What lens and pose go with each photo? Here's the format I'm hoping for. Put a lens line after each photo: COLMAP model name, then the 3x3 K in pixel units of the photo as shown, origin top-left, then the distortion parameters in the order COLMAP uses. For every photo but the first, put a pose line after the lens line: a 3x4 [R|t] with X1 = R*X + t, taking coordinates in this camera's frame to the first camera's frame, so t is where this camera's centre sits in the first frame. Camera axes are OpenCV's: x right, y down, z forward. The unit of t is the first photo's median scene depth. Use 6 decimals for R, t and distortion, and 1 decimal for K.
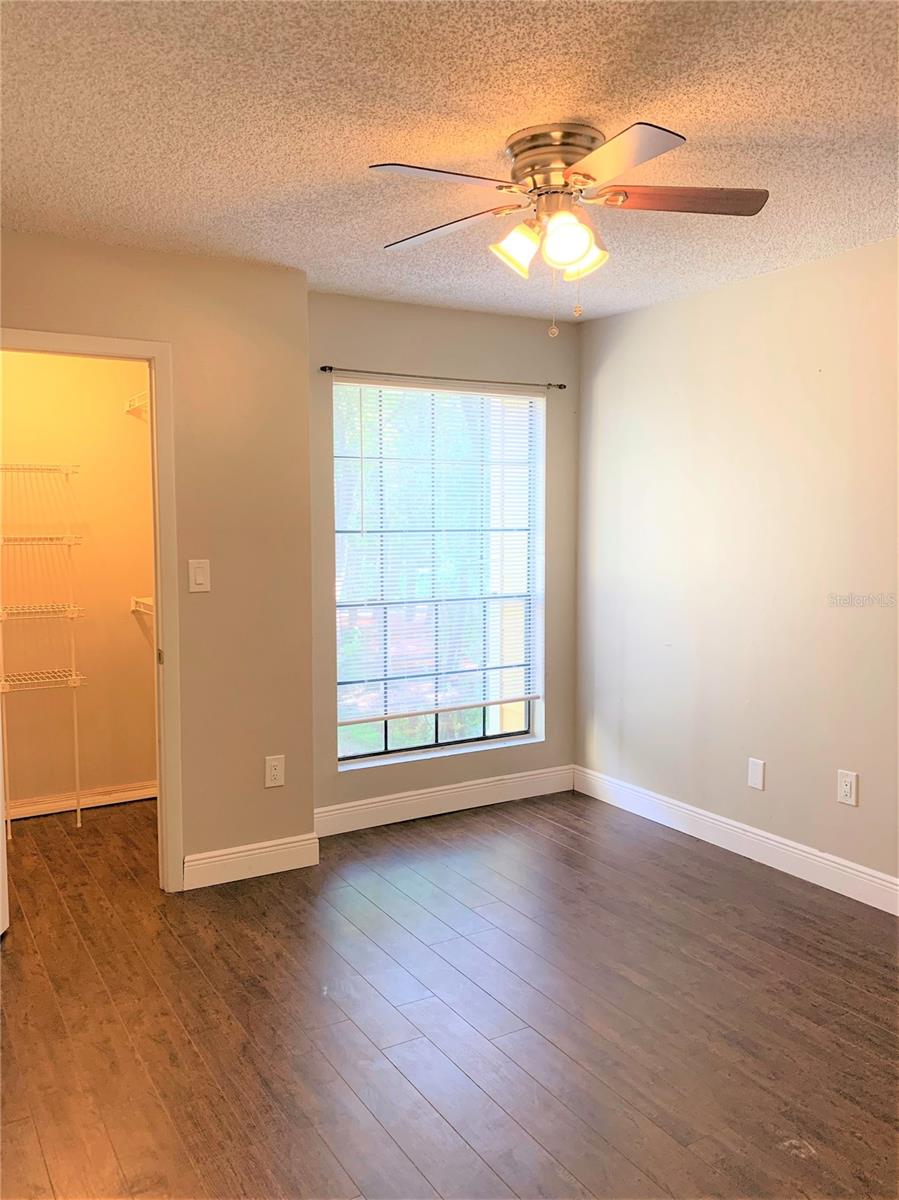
lens RADIAL K [[966.7, 0, 449.5], [0, 966.7, 600.0], [0, 0, 1]] dist [0.009181, -0.002749]
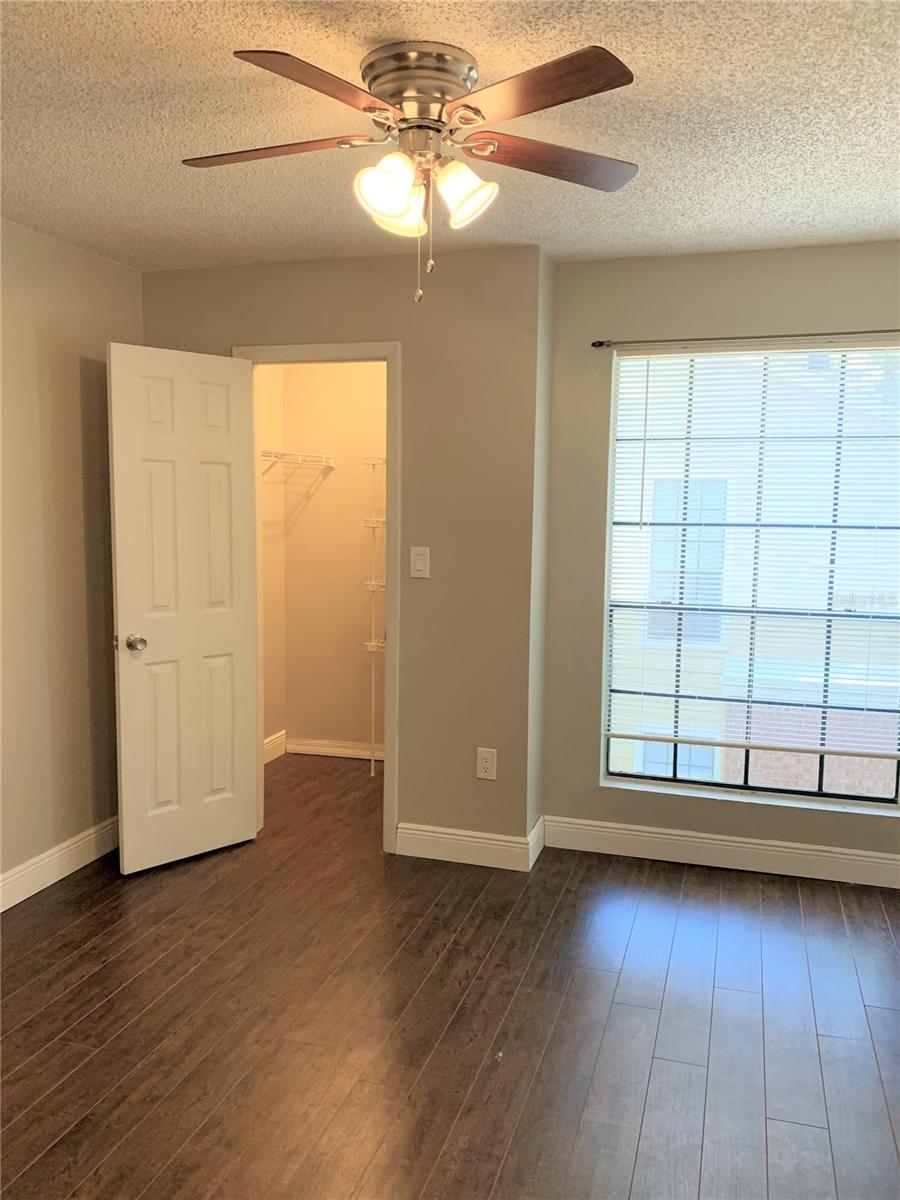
lens RADIAL K [[963.5, 0, 416.7], [0, 963.5, 604.9], [0, 0, 1]] dist [0.178464, -0.439252]
pose [[0.655896, 0.091552, -0.749279, 0.468351], [-0.077961, 0.995525, 0.053396, -0.030340], [0.750815, 0.023393, 0.660099, 0.267401]]
